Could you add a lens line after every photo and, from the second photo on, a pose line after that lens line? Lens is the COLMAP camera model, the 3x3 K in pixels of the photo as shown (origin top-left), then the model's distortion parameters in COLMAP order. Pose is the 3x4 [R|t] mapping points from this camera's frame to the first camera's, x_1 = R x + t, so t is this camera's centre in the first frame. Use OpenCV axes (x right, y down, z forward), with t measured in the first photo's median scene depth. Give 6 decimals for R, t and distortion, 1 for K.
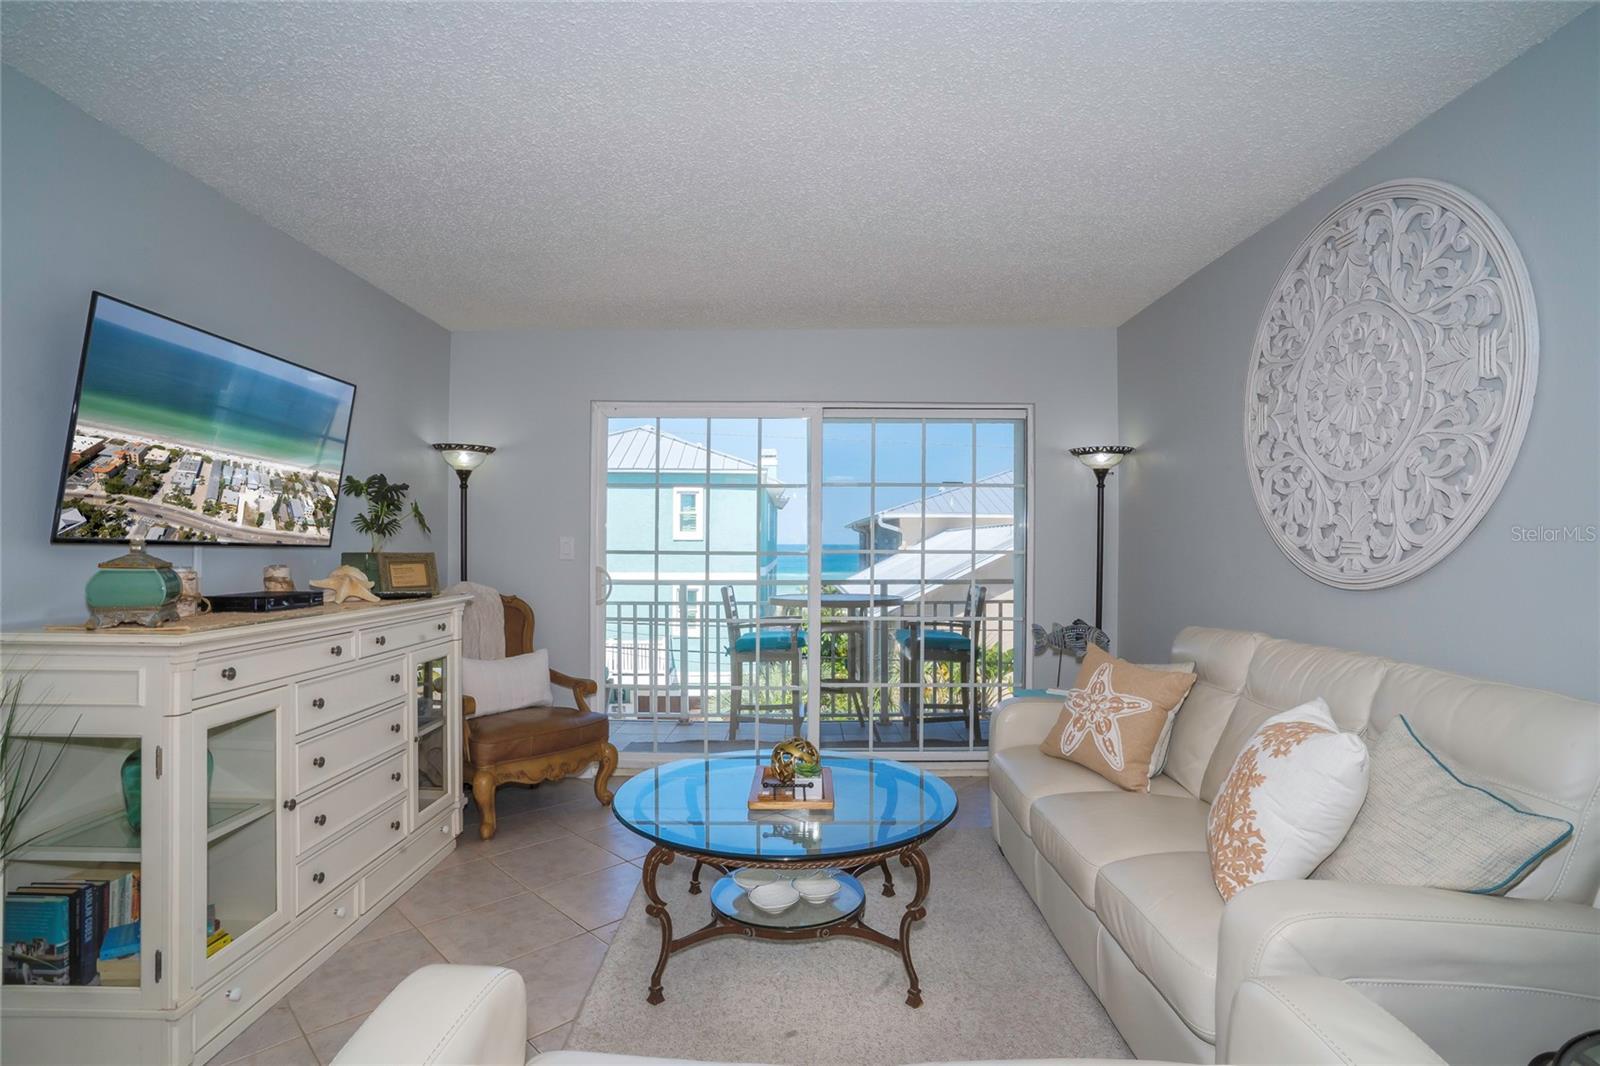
lens RADIAL K [[771.8, 0, 791.2], [0, 771.8, 539.4], [0, 0, 1]] dist [0.002003, 0.001246]
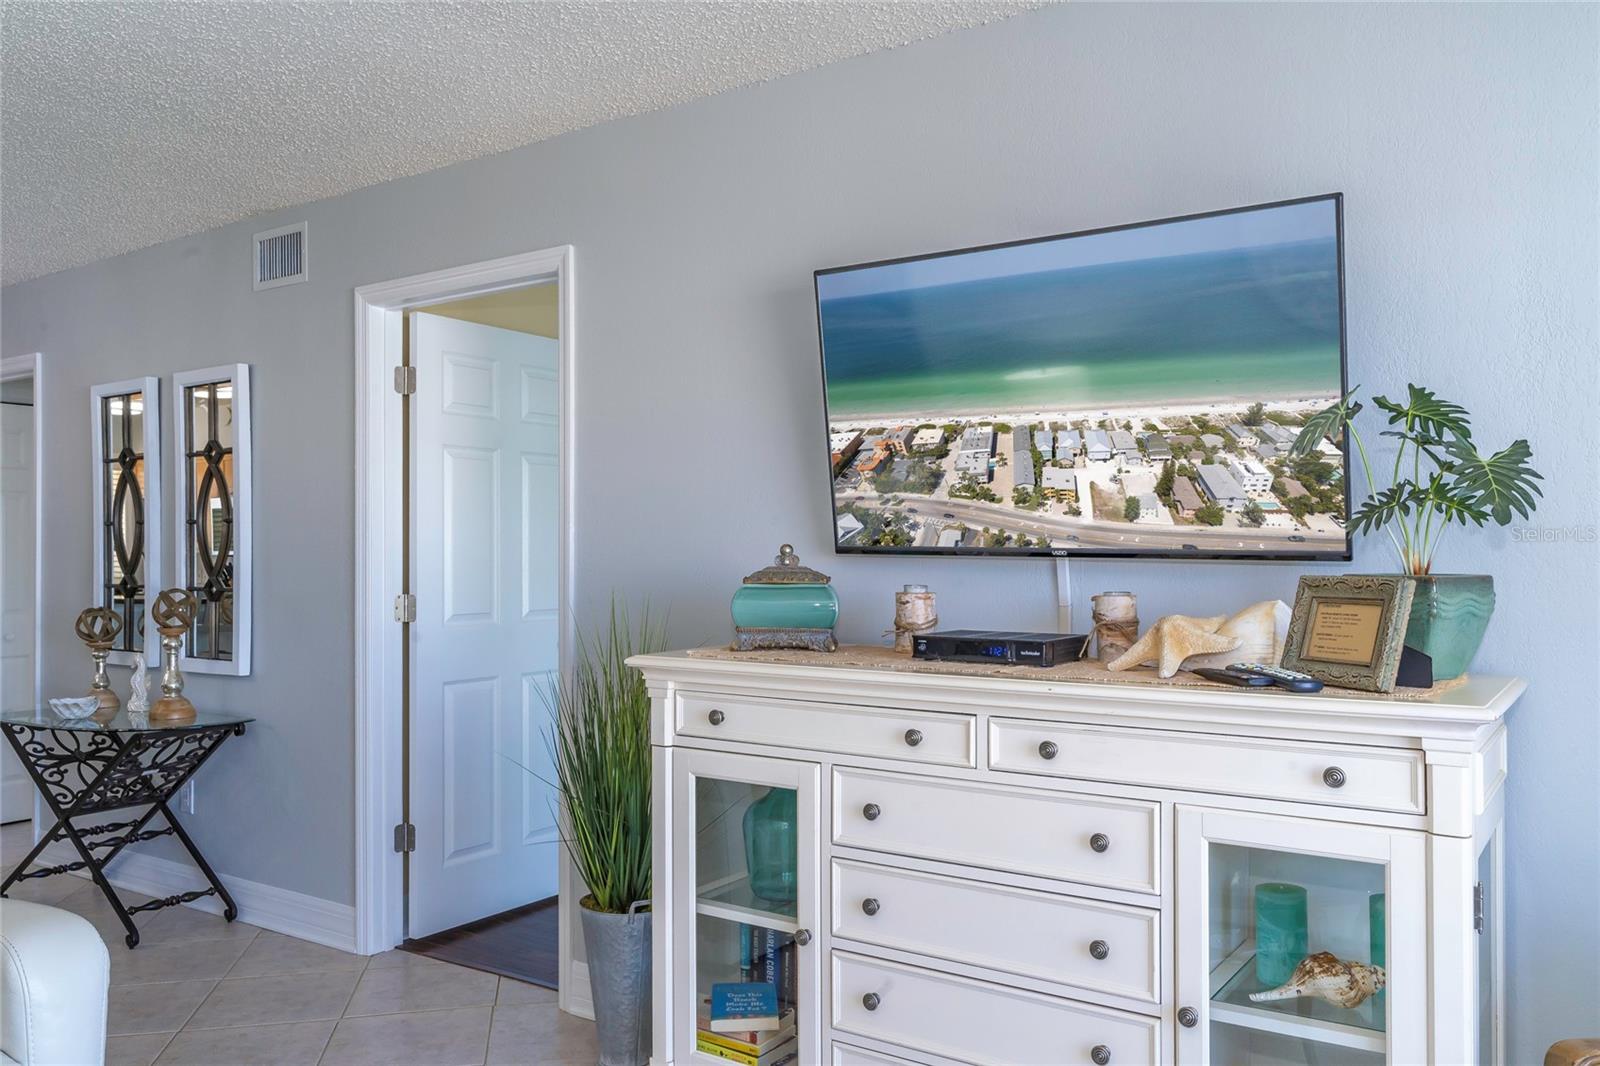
lens RADIAL K [[1227.9, 0, 799.4], [0, 1227.9, 522.3], [0, 0, 1]] dist [-0.009514, -0.005195]
pose [[-0.554195, -0.000422, -0.832387, 0.249683], [0.021793, 0.999650, -0.015016, -0.008403], [0.832102, -0.026462, -0.553991, 1.481660]]
